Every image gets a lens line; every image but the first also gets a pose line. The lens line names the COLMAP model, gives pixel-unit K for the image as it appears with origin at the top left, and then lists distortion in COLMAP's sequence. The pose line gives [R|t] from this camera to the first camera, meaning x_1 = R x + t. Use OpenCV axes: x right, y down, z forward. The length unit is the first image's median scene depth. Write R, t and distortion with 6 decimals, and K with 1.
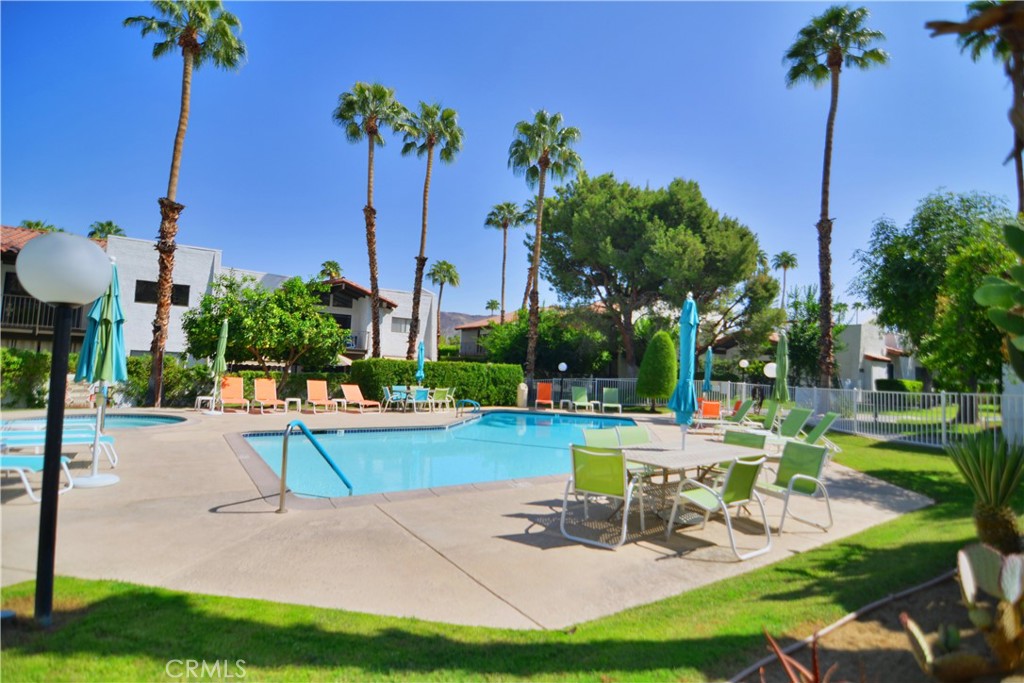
lens RADIAL K [[495.8, 0, 505.3], [0, 495.8, 338.6], [0, 0, 1]] dist [-0.009338, -0.007509]
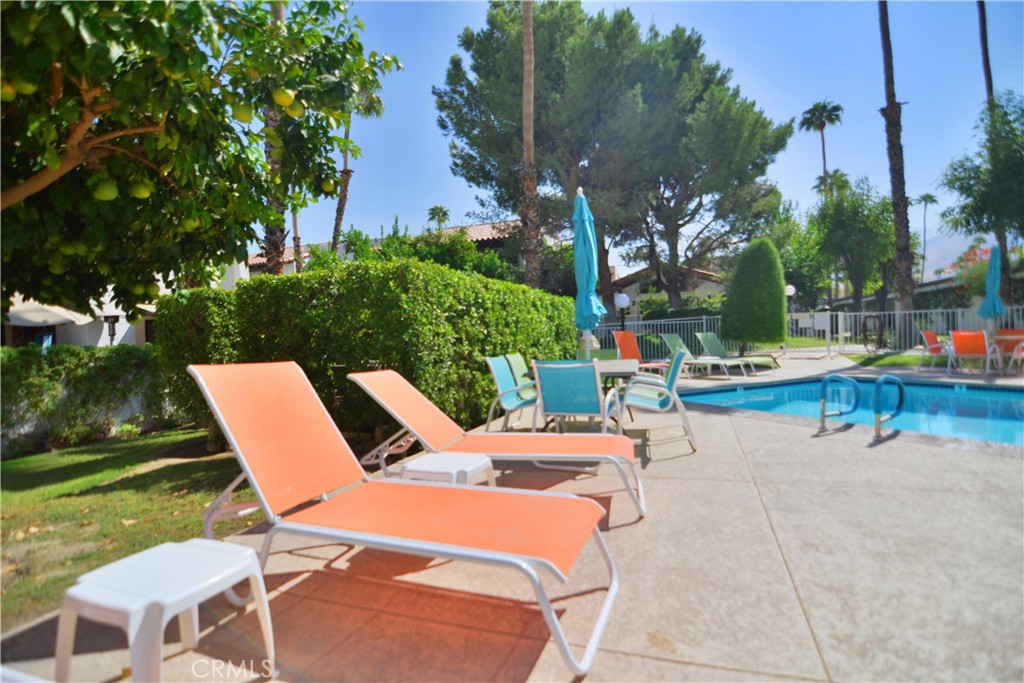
lens RADIAL K [[495.8, 0, 508.3], [0, 495.8, 341.6], [0, 0, 1]] dist [-0.009338, -0.007509]
pose [[0.810516, -0.070913, 0.581408, -0.312677], [0.026670, 0.996083, 0.084310, 0.054082], [-0.585109, -0.052829, 0.809232, 0.652176]]
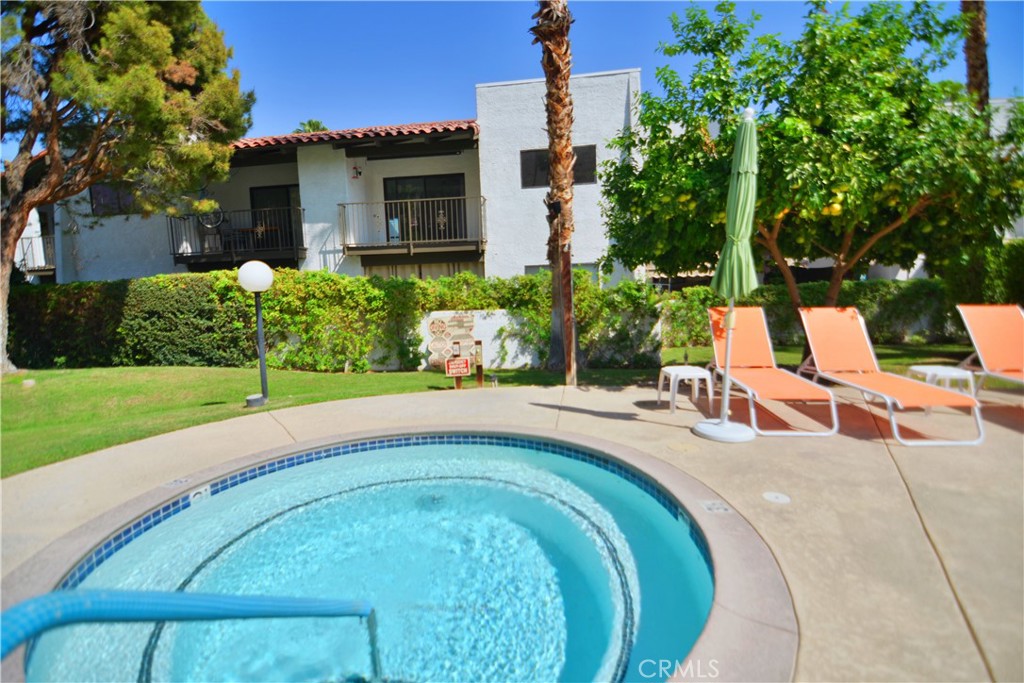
lens RADIAL K [[495.8, 0, 507.6], [0, 495.8, 332.9], [0, 0, 1]] dist [-0.009338, -0.007509]
pose [[0.747880, -0.000576, -0.663833, -0.313502], [0.110491, 0.986159, 0.123624, 0.023679], [0.654574, -0.165804, 0.737592, 0.442969]]
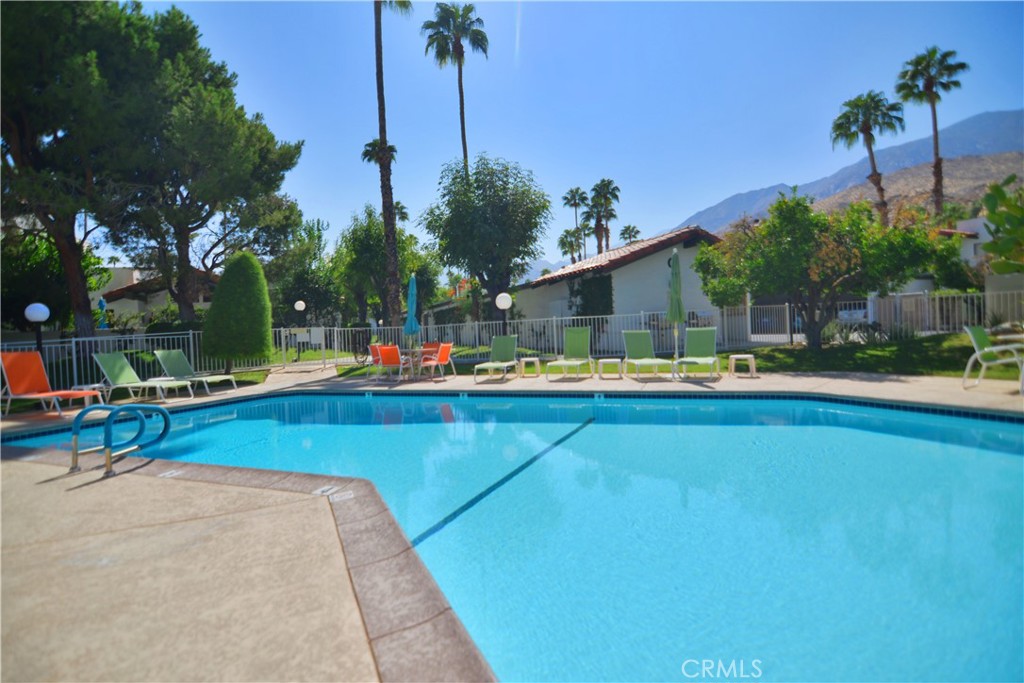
lens RADIAL K [[495.8, 0, 510.0], [0, 495.8, 339.3], [0, 0, 1]] dist [-0.009338, -0.007509]
pose [[0.190317, -0.060513, 0.979856, -0.225168], [-0.013285, 0.997848, 0.064205, 0.049633], [-0.981633, -0.025237, 0.189103, 0.538611]]
